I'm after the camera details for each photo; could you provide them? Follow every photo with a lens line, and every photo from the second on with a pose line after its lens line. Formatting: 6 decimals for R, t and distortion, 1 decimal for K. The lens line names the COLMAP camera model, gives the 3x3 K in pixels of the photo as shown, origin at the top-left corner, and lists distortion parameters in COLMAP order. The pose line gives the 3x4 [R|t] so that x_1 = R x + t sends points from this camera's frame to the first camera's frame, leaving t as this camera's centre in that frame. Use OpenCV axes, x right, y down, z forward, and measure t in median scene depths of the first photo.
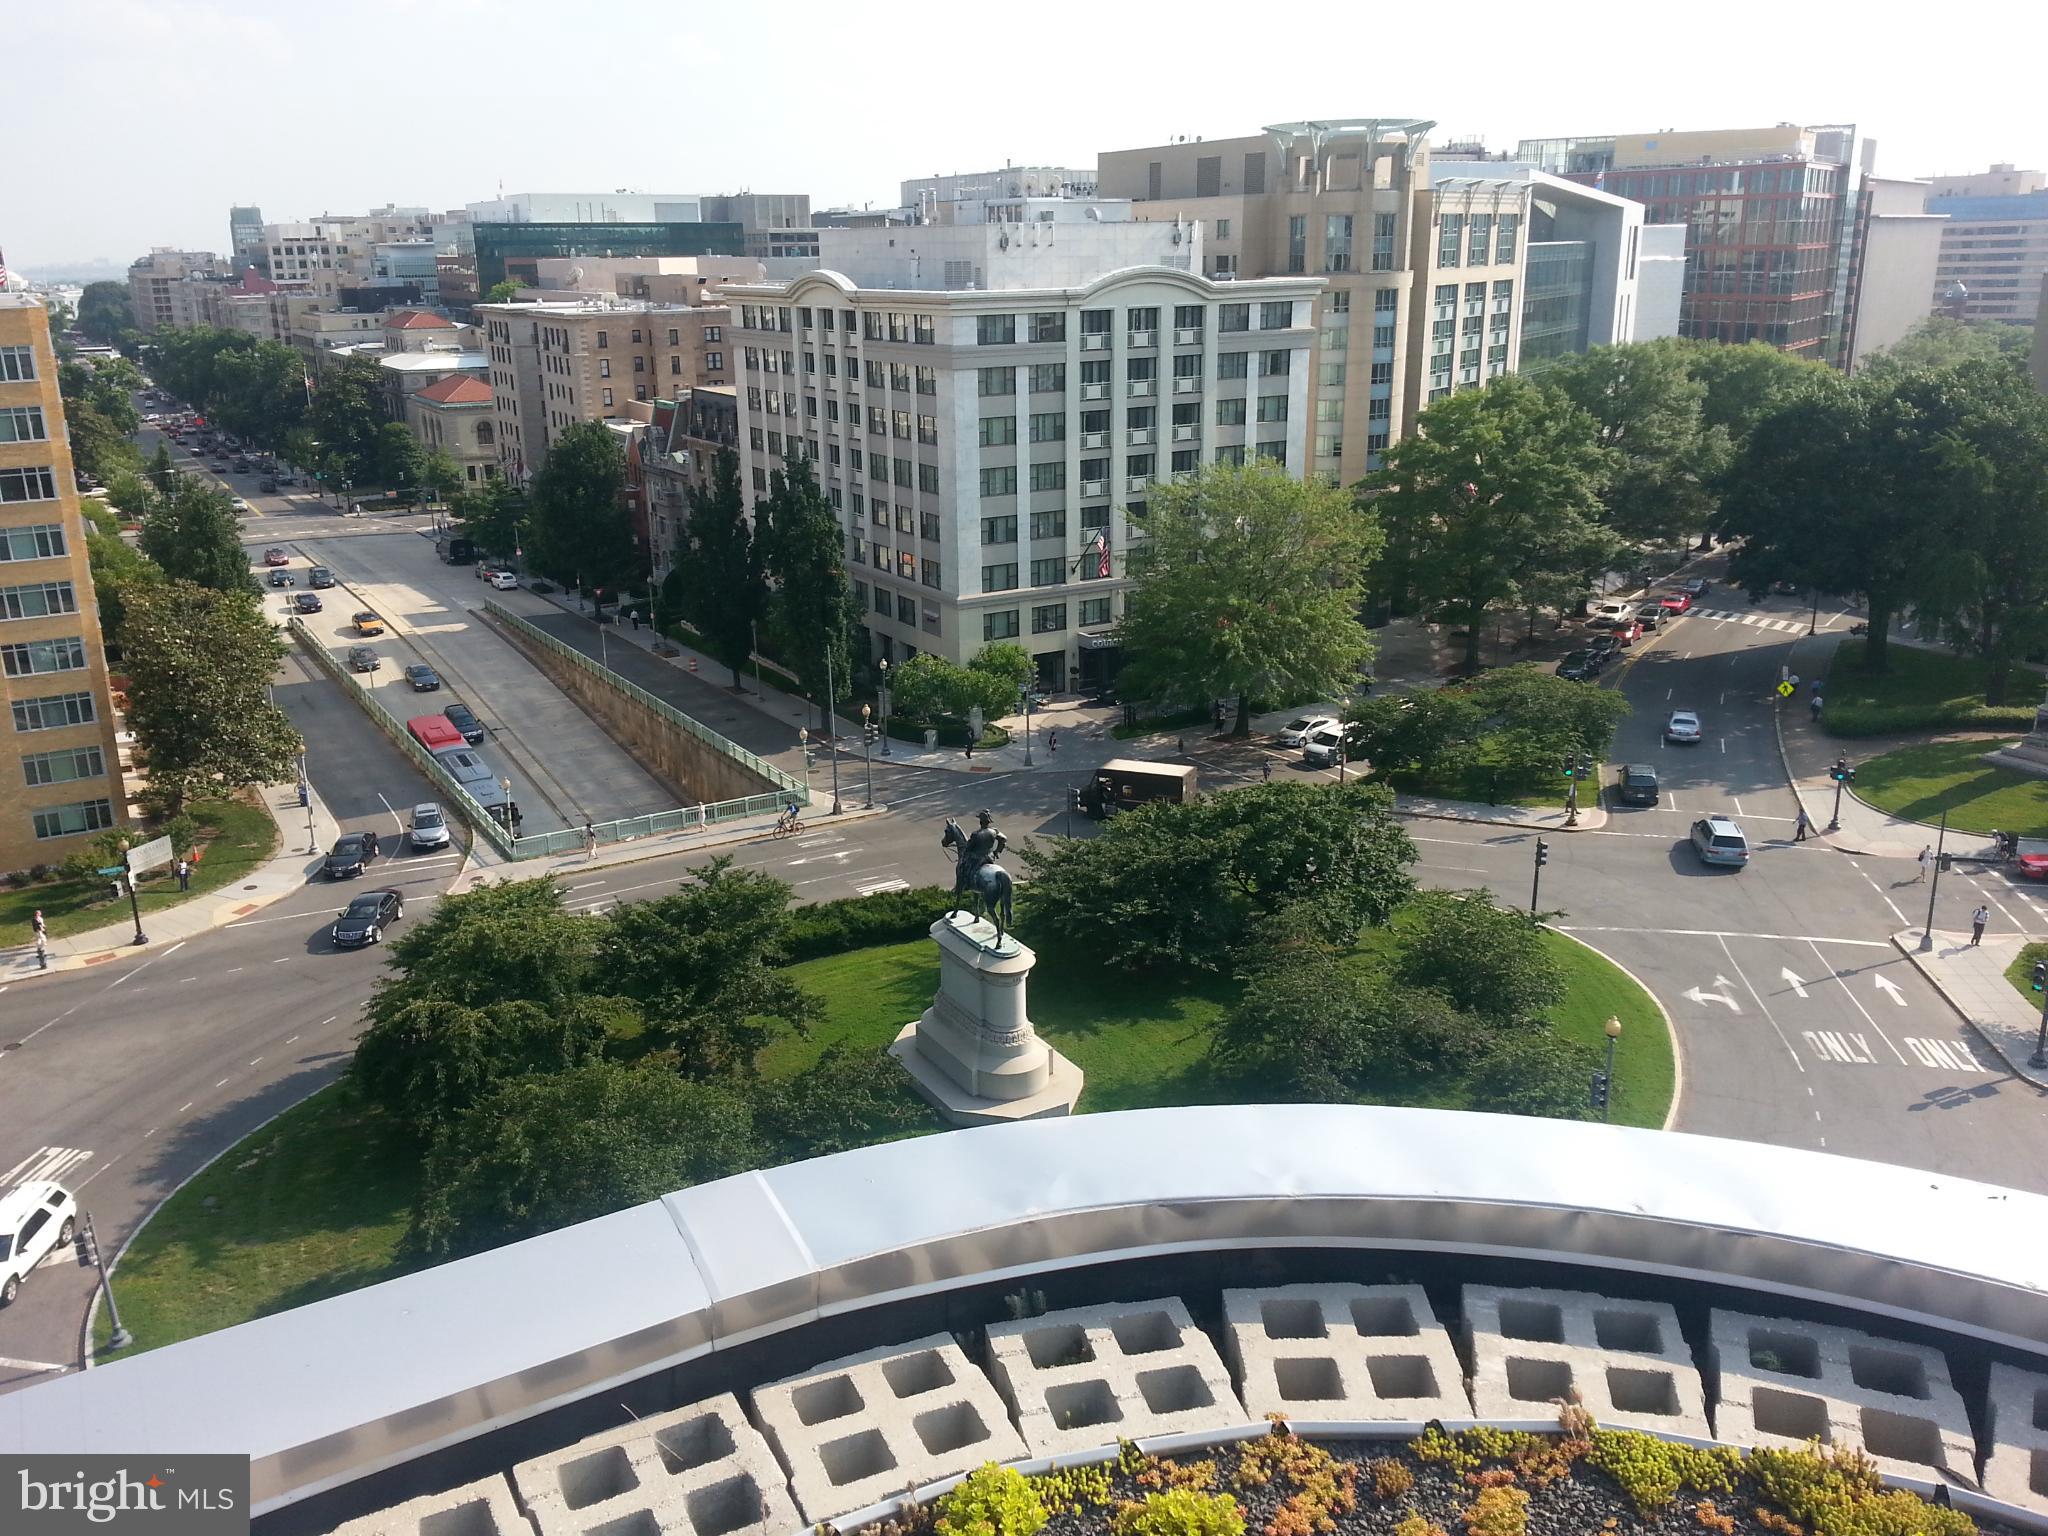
lens RADIAL K [[1690.9, 0, 1006.5], [0, 1690.9, 767.0], [0, 0, 1]] dist [0.110751, -0.207687]
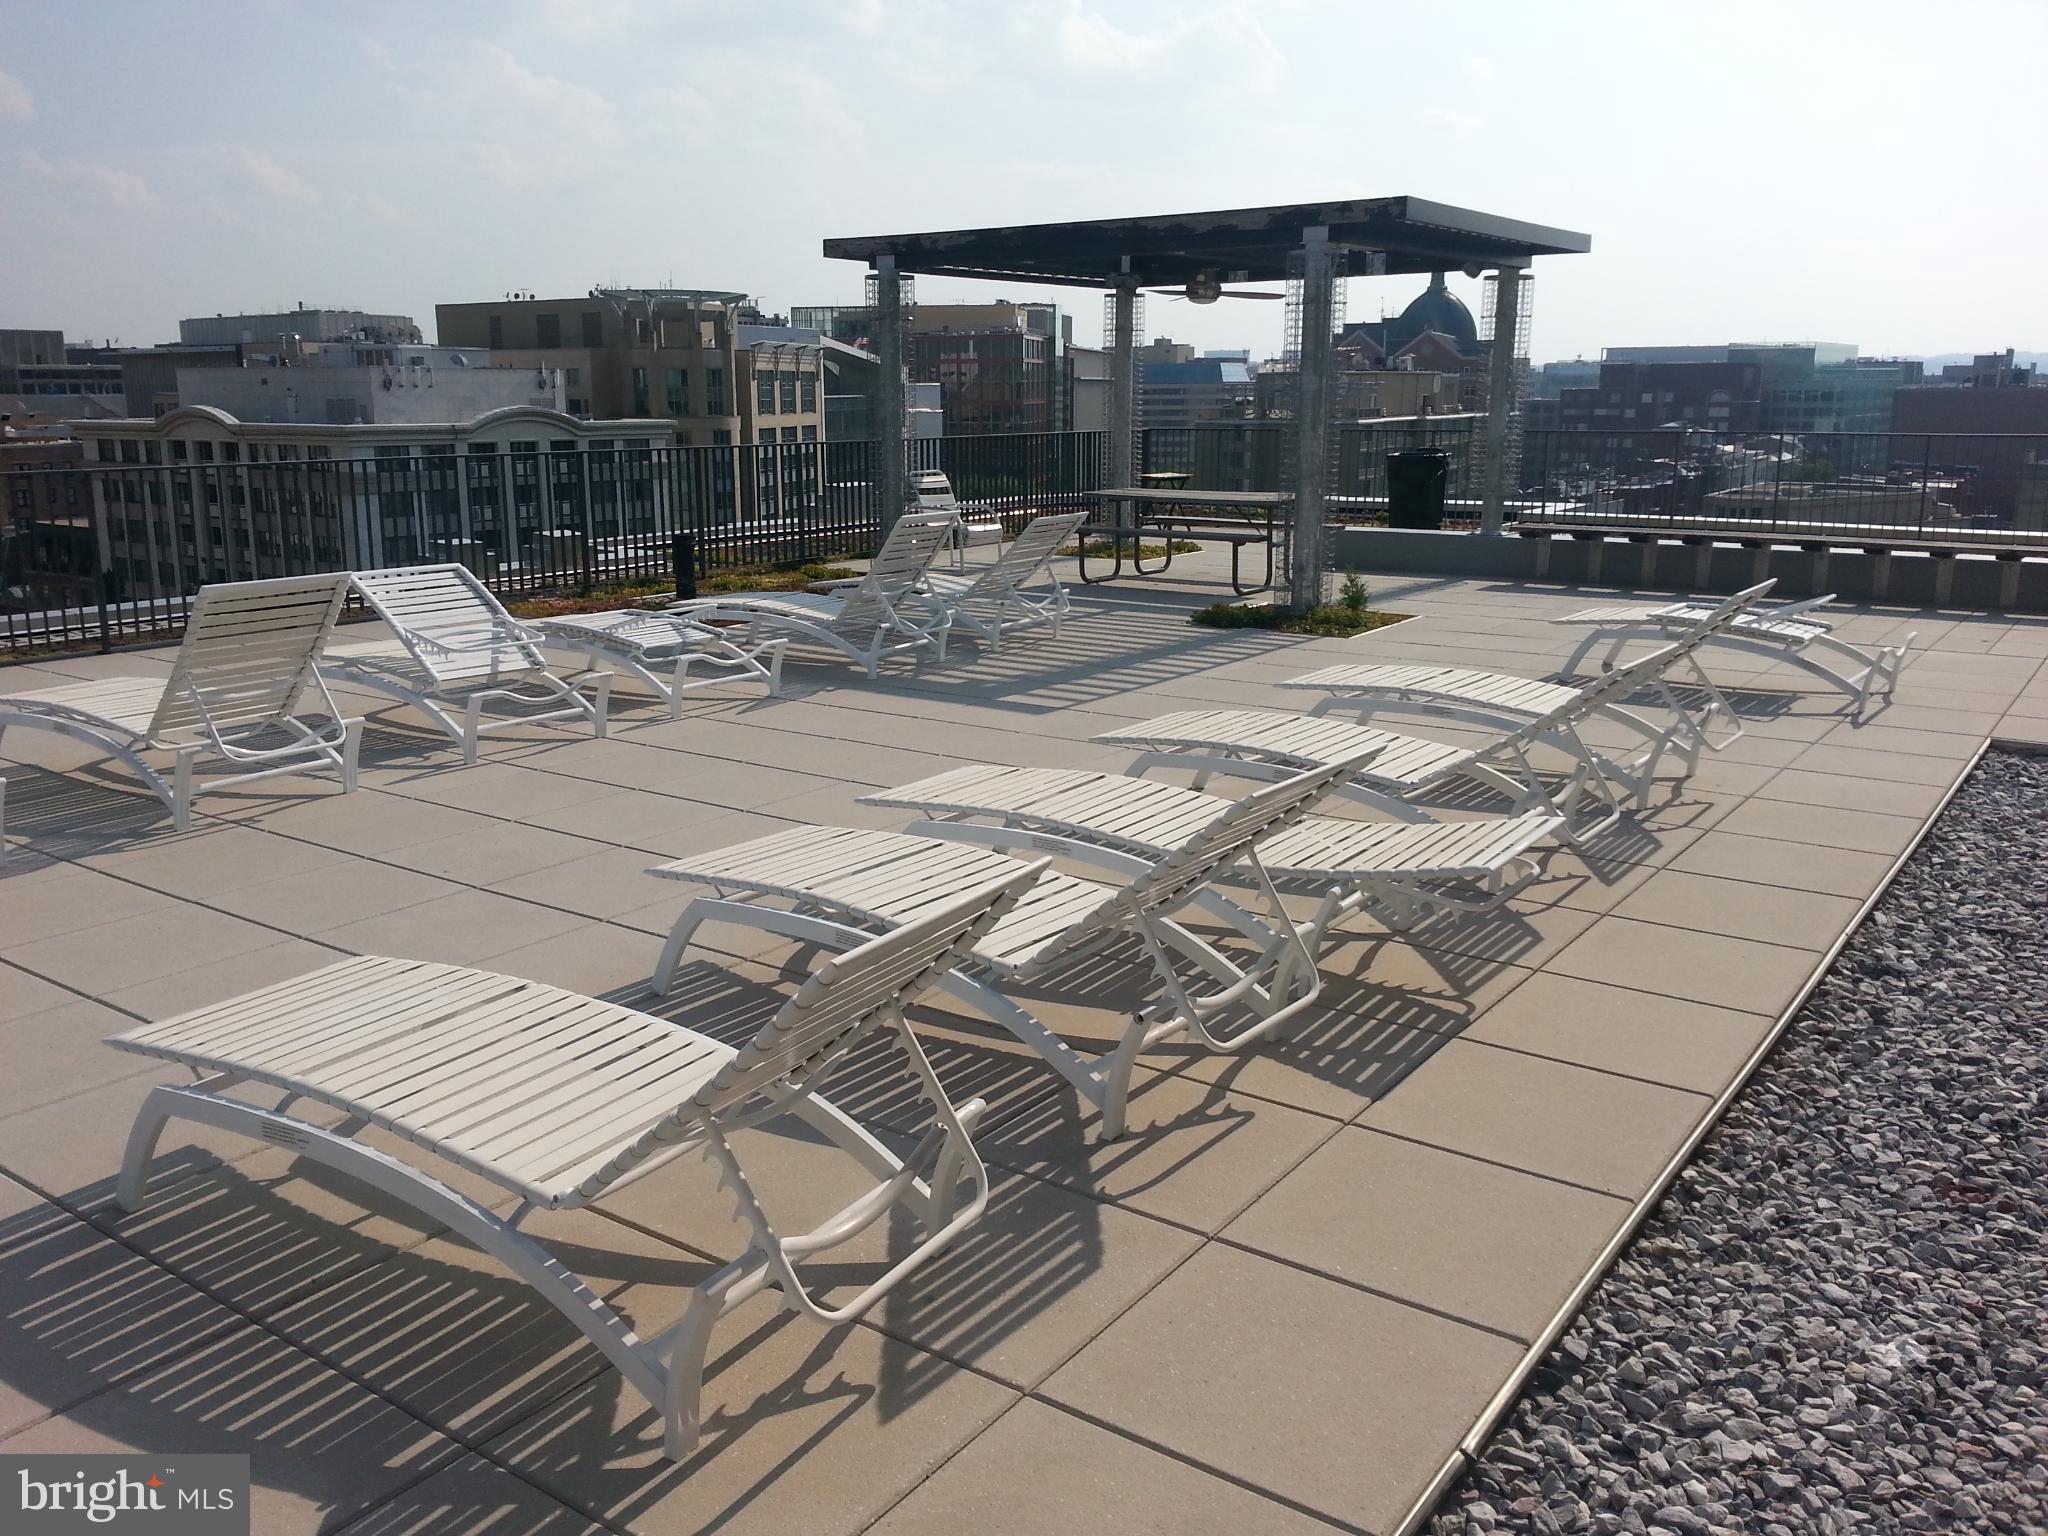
lens RADIAL K [[1690.9, 0, 1006.5], [0, 1690.9, 767.0], [0, 0, 1]] dist [0.110751, -0.207687]
pose [[0.916586, -0.071700, 0.393357, -0.149749], [0.103172, 0.992887, -0.059429, 0.083315], [-0.386298, 0.095055, 0.917463, -0.268495]]
